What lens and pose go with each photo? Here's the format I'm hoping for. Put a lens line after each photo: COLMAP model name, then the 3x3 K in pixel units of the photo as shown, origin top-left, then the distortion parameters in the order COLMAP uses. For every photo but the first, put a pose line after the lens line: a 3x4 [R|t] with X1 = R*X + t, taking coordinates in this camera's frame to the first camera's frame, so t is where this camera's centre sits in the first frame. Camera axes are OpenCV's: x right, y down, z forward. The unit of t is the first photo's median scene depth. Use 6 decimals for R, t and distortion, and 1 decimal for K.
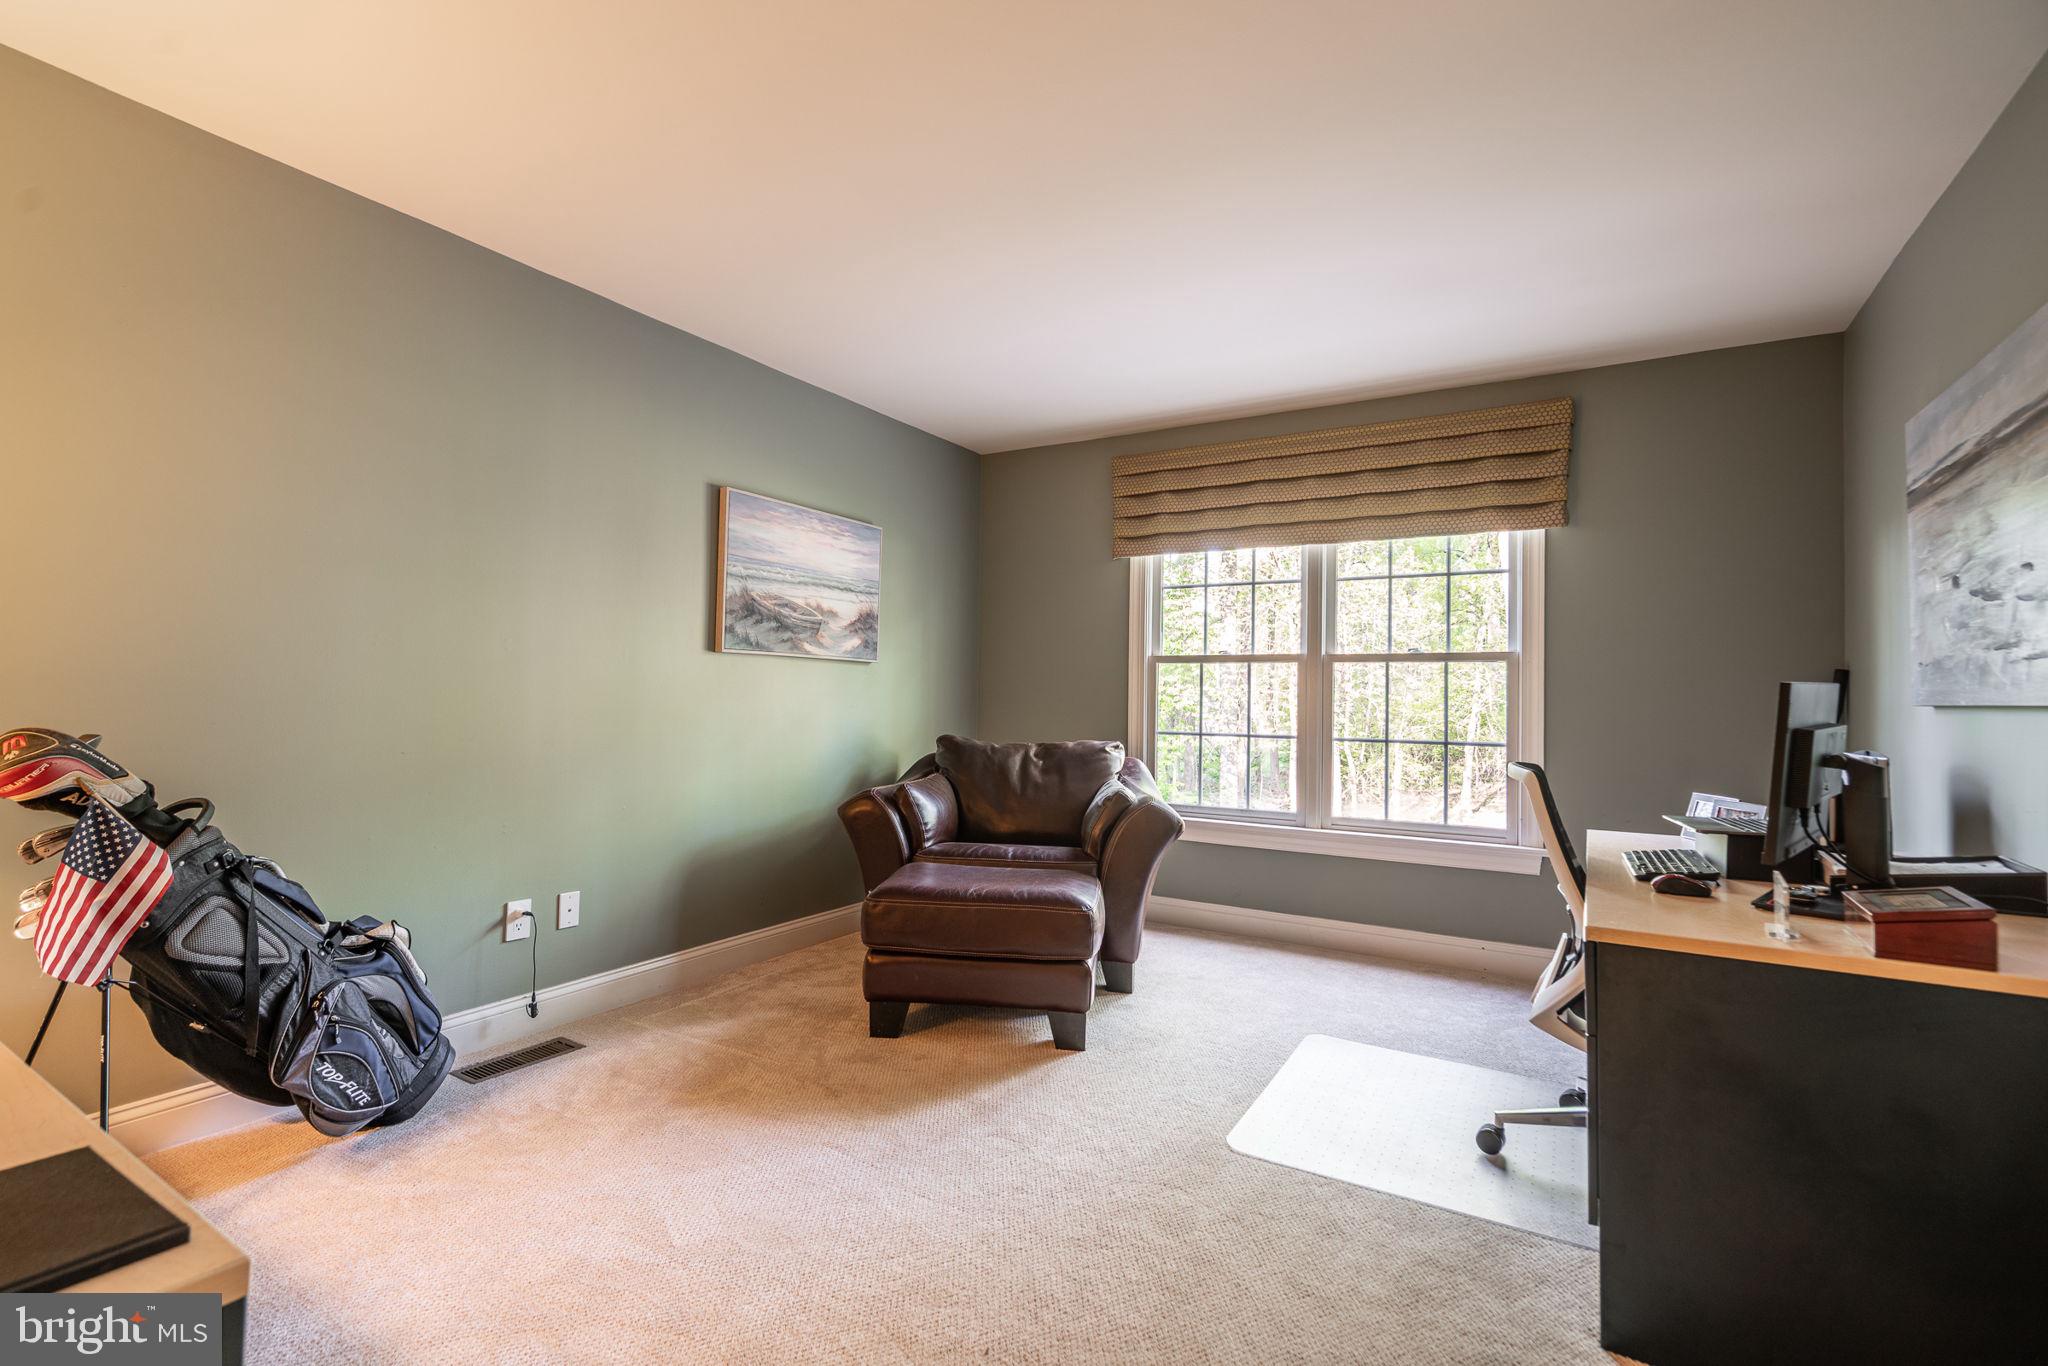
lens RADIAL K [[936.0, 0, 1023.6], [0, 936.0, 682.9], [0, 0, 1]] dist [0.006034, 0.000078]
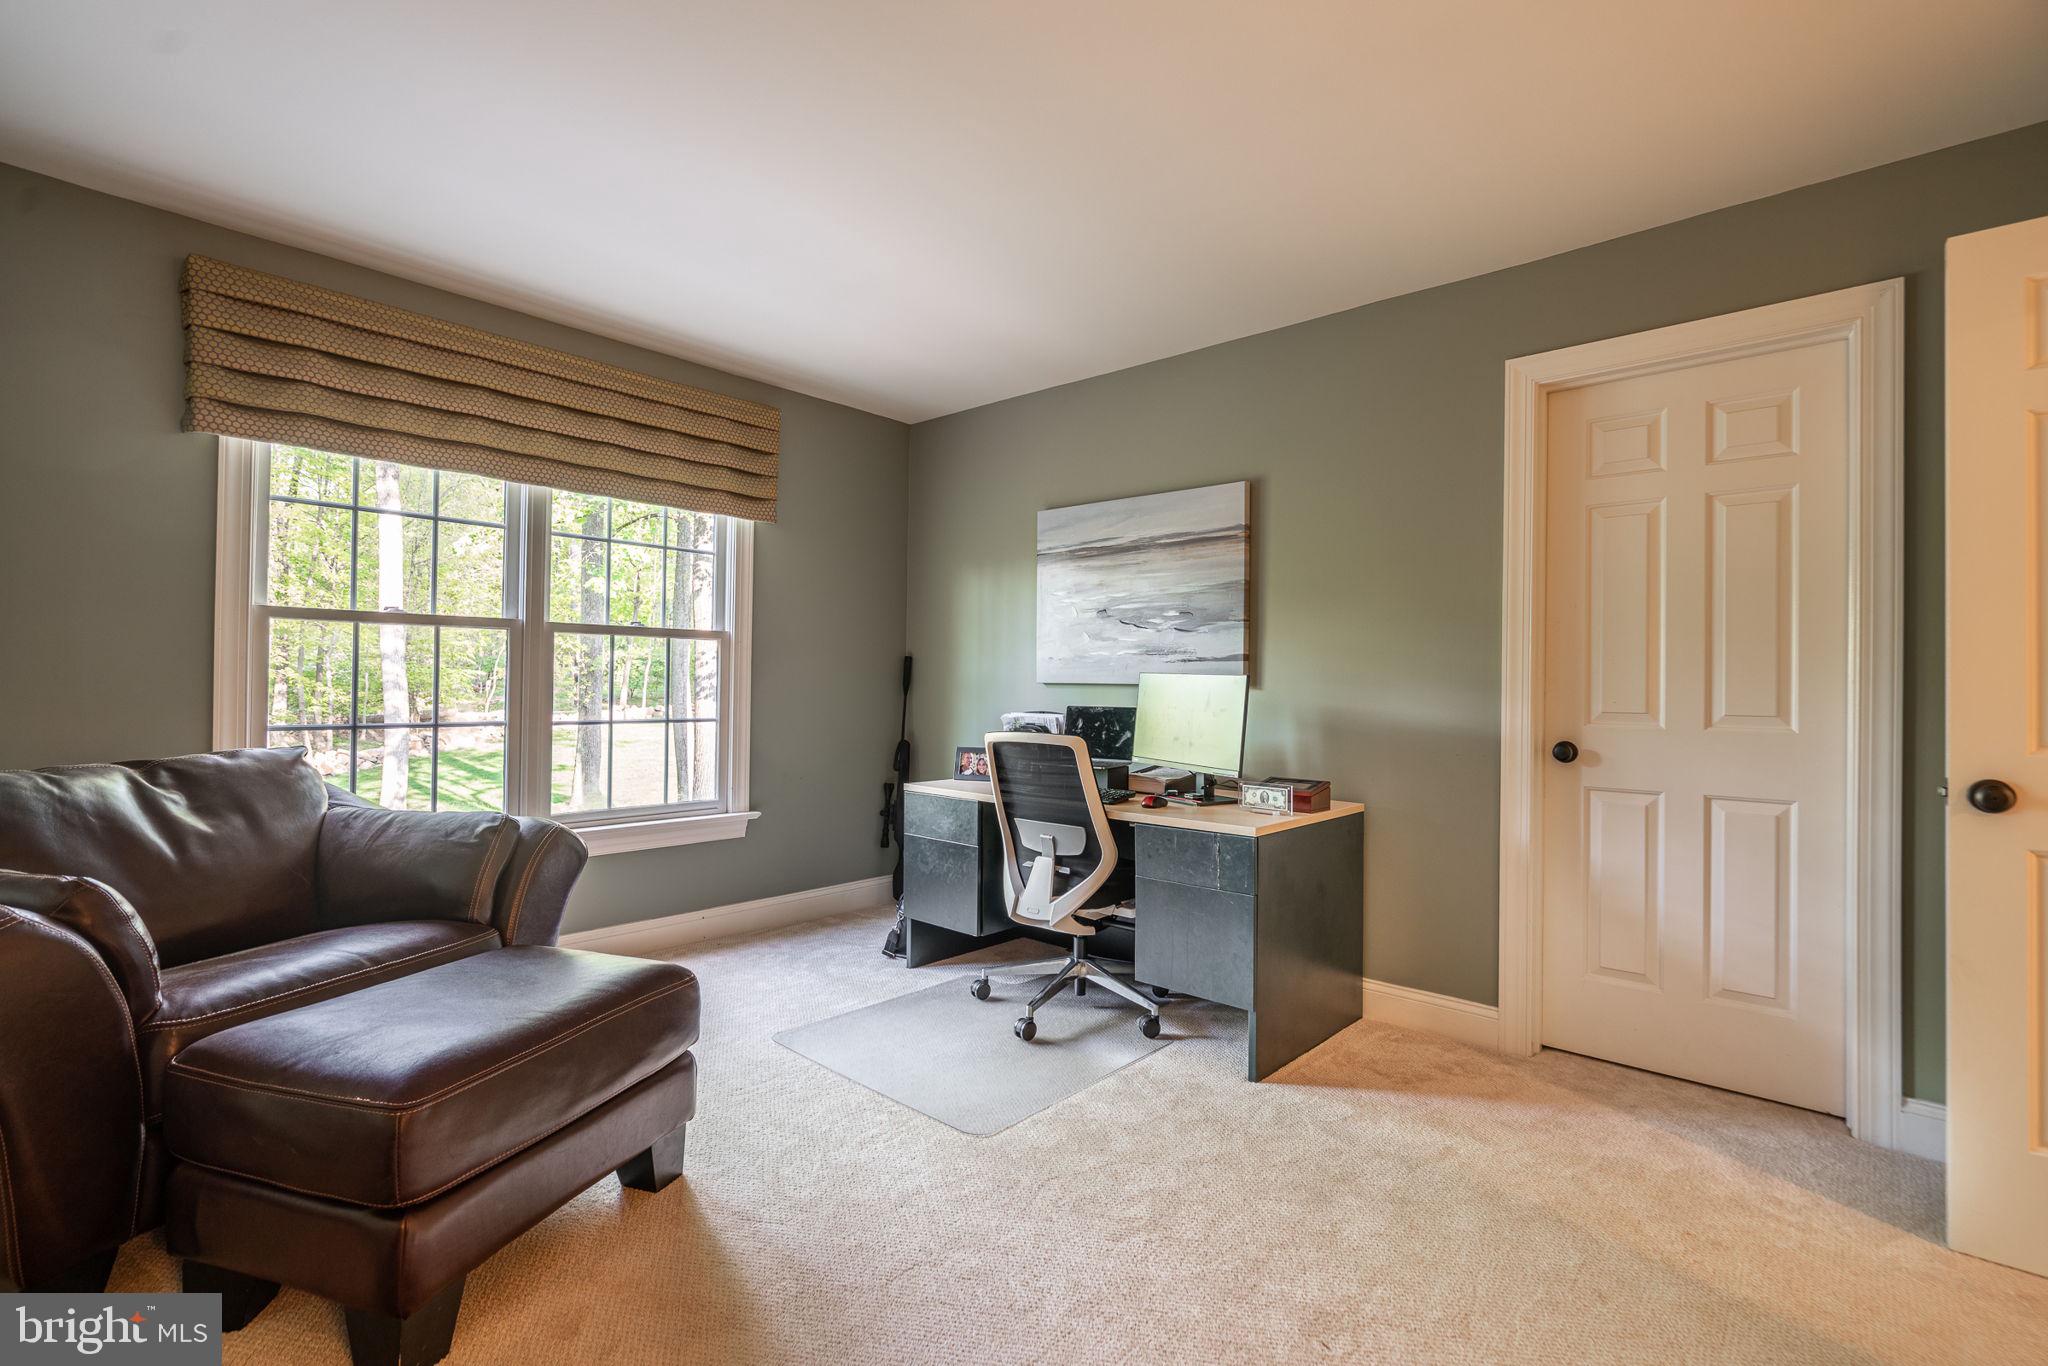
lens RADIAL K [[936.0, 0, 1011.5], [0, 936.0, 671.9], [0, 0, 1]] dist [0.006034, 0.000078]
pose [[0.204186, -0.004108, 0.978924, -0.427883], [-0.028856, 0.999531, 0.010213, -0.006382], [-0.978507, -0.030334, 0.203971, 0.446179]]
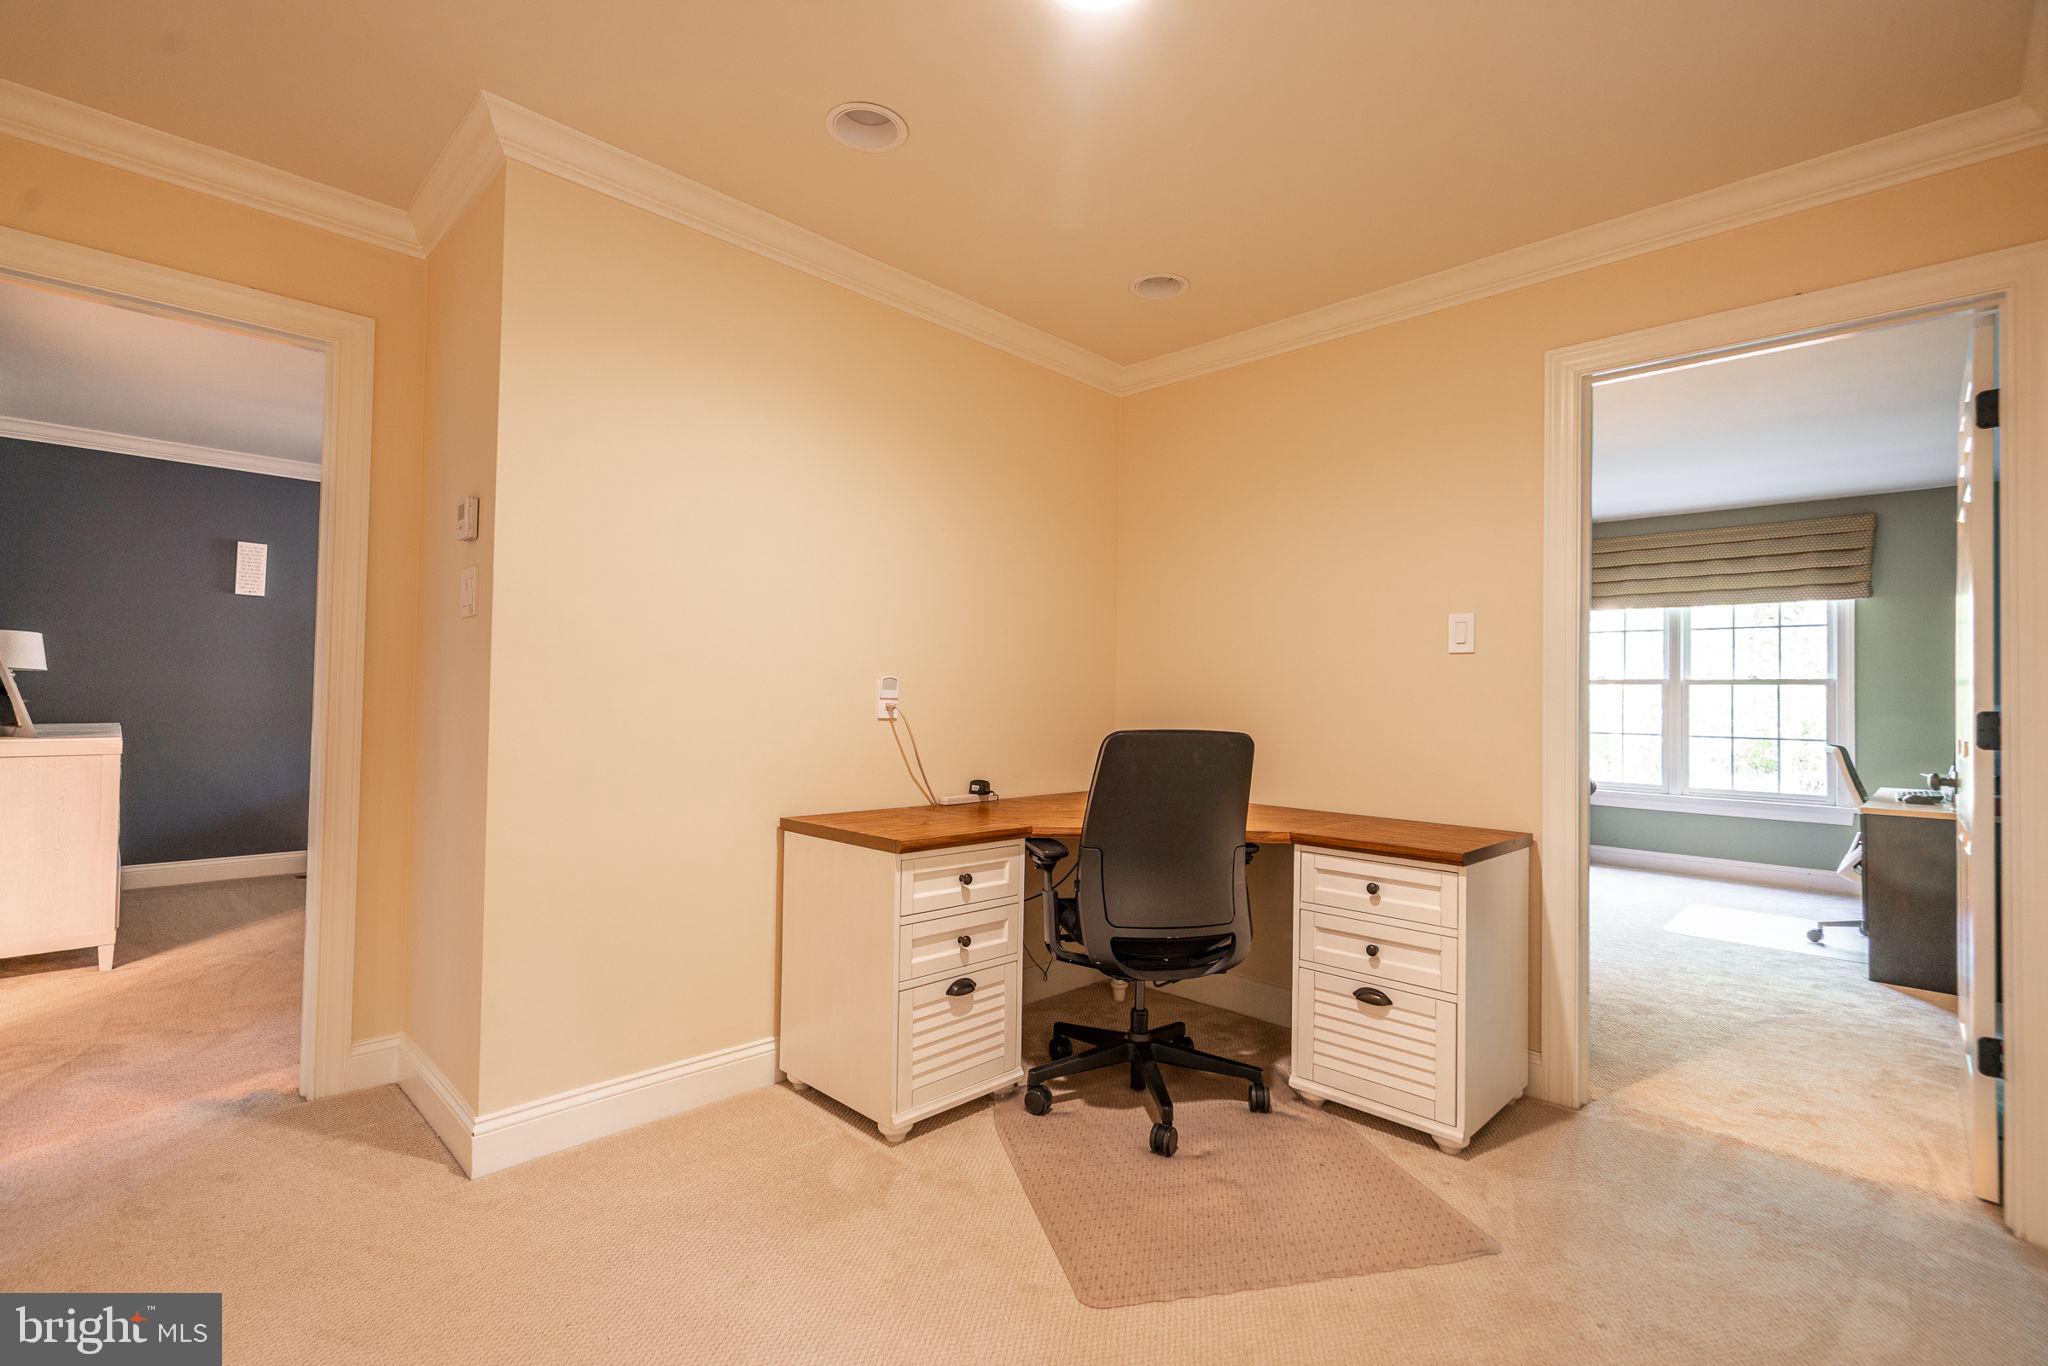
lens RADIAL K [[936.0, 0, 1012.2], [0, 936.0, 683.5], [0, 0, 1]] dist [0.006034, 0.000078]
pose [[0.969925, 0.004417, -0.243362, -0.376516], [-0.010067, 0.999708, -0.021980, 0.020453], [0.243194, 0.023769, 0.969686, -0.765874]]
